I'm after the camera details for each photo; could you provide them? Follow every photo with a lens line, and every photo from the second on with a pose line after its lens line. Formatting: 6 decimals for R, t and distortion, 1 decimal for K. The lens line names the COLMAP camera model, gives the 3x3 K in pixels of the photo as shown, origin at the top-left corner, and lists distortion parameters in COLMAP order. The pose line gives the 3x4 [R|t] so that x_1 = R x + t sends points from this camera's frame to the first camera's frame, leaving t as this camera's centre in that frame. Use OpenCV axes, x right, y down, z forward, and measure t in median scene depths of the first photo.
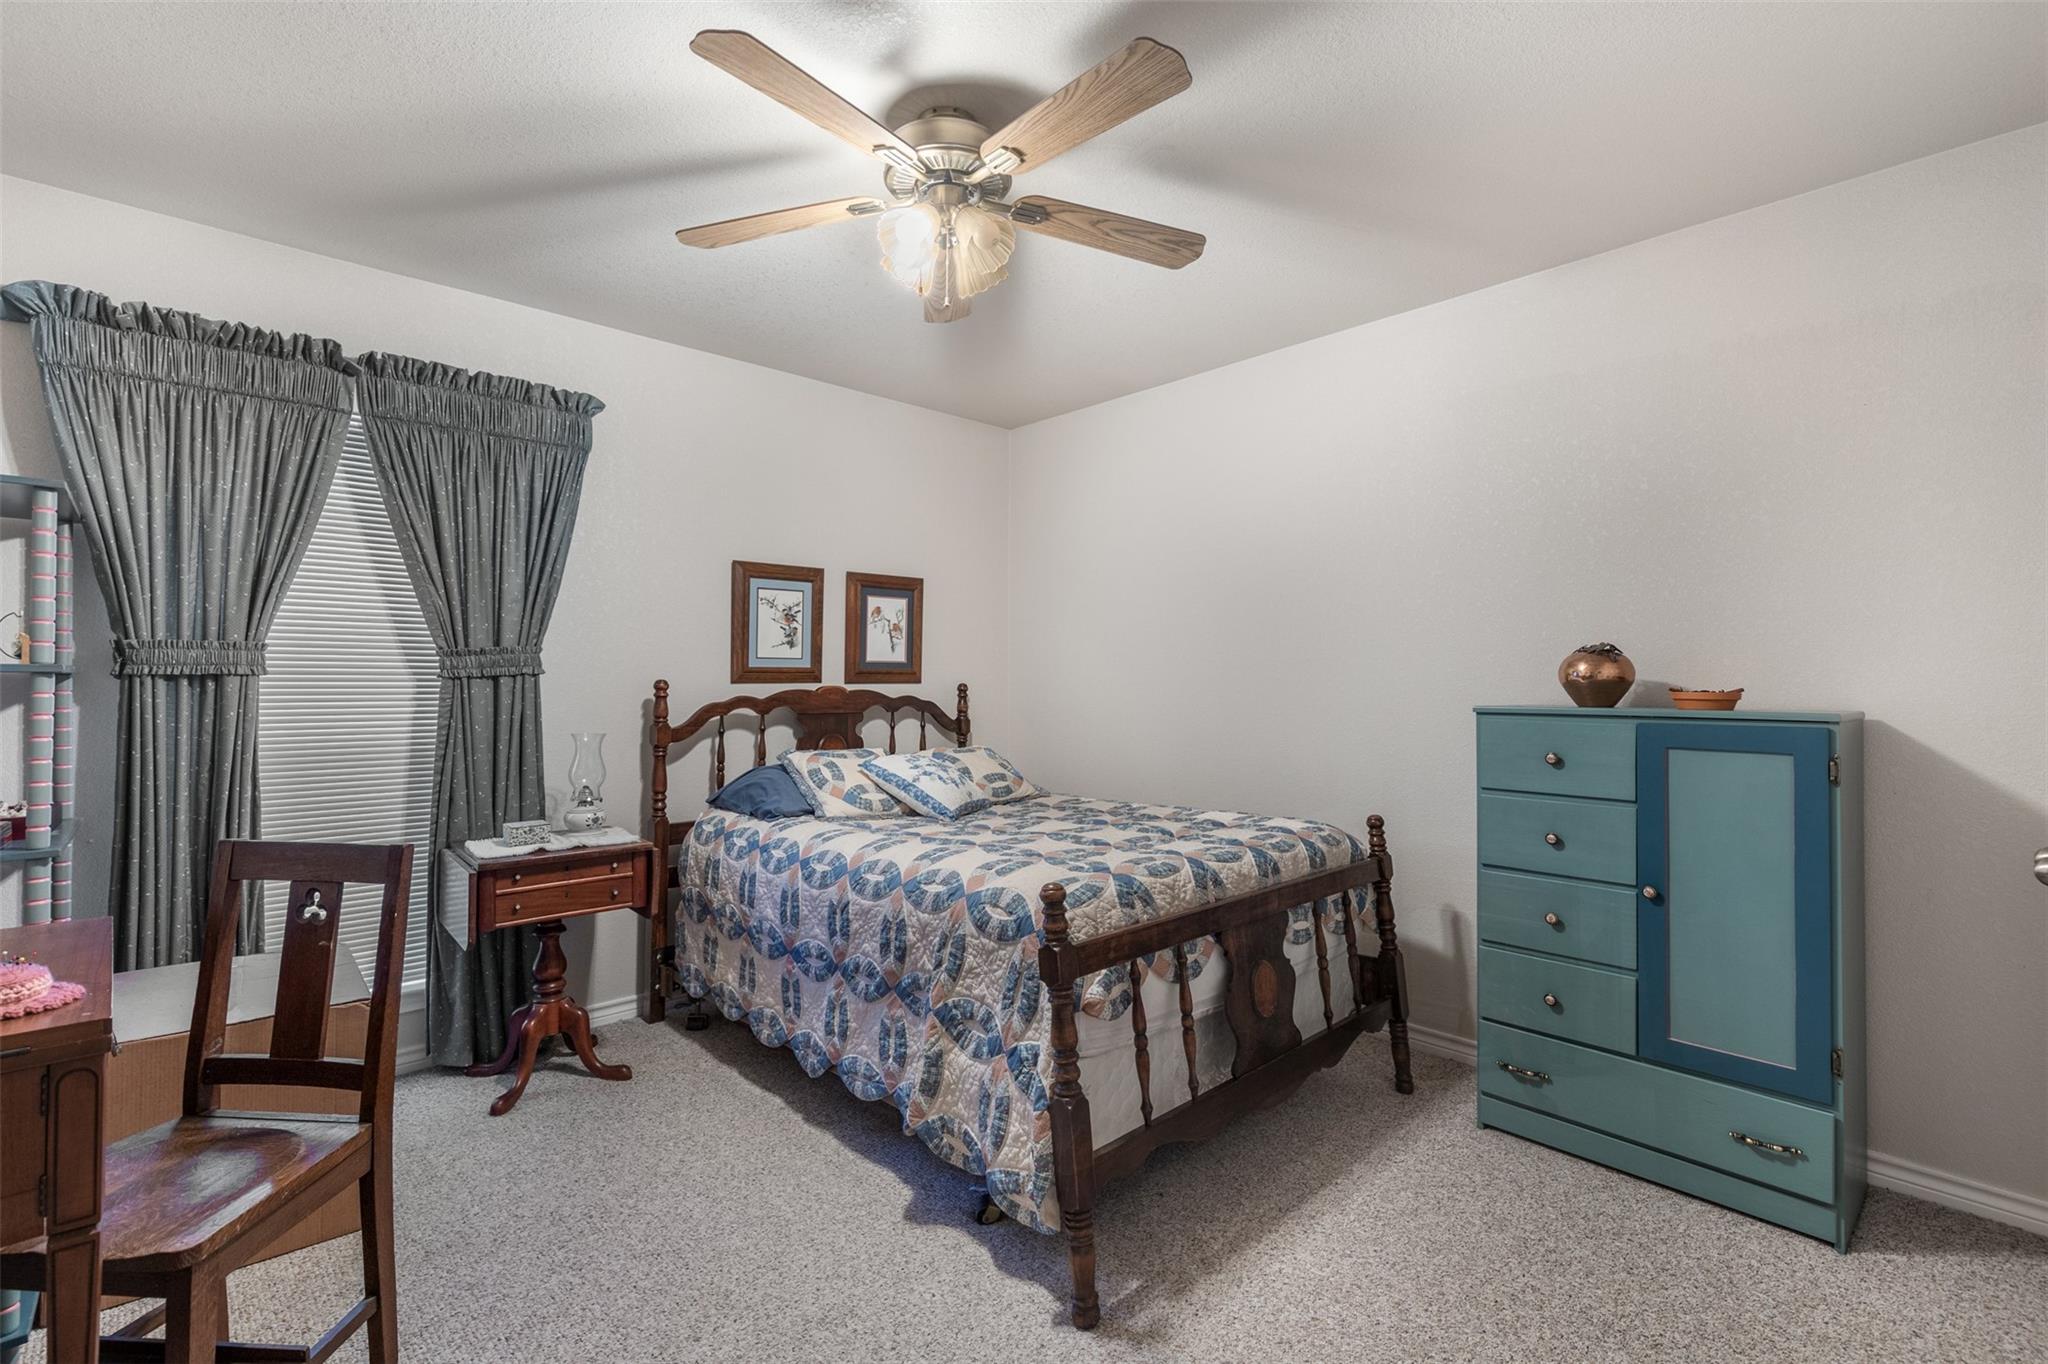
lens RADIAL K [[921.5, 0, 1029.6], [0, 921.5, 674.6], [0, 0, 1]] dist [0.004533, -0.000415]
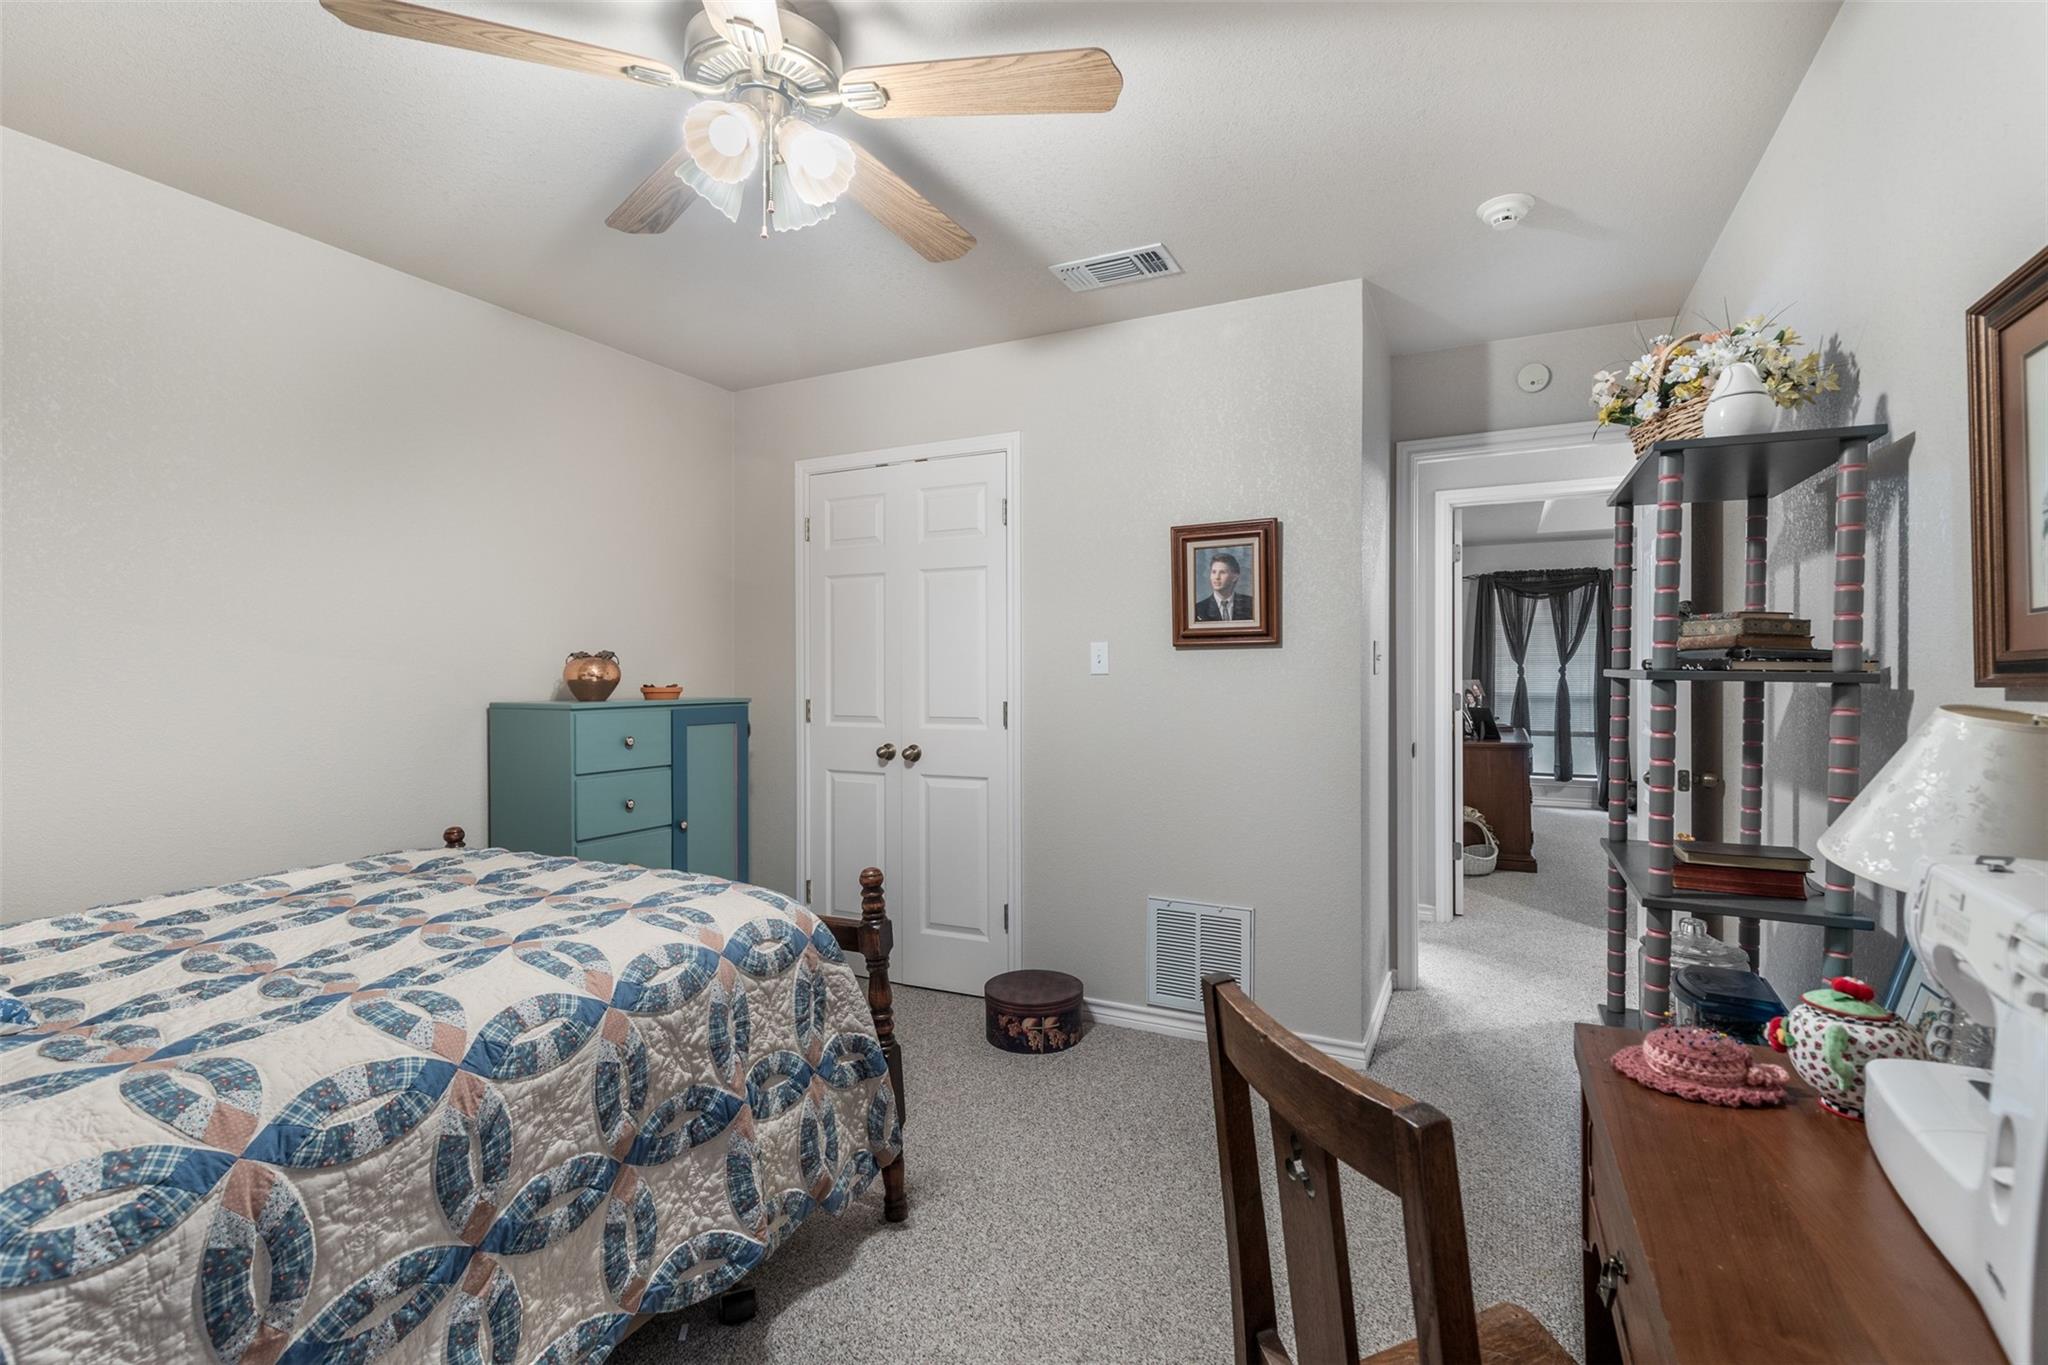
lens RADIAL K [[921.5, 0, 1029.6], [0, 921.5, 676.8], [0, 0, 1]] dist [0.004533, -0.000415]
pose [[-0.337077, -0.009490, 0.941429, -0.841567], [-0.006846, 0.999947, 0.007629, -0.012306], [-0.941452, -0.003873, -0.337125, 0.928019]]
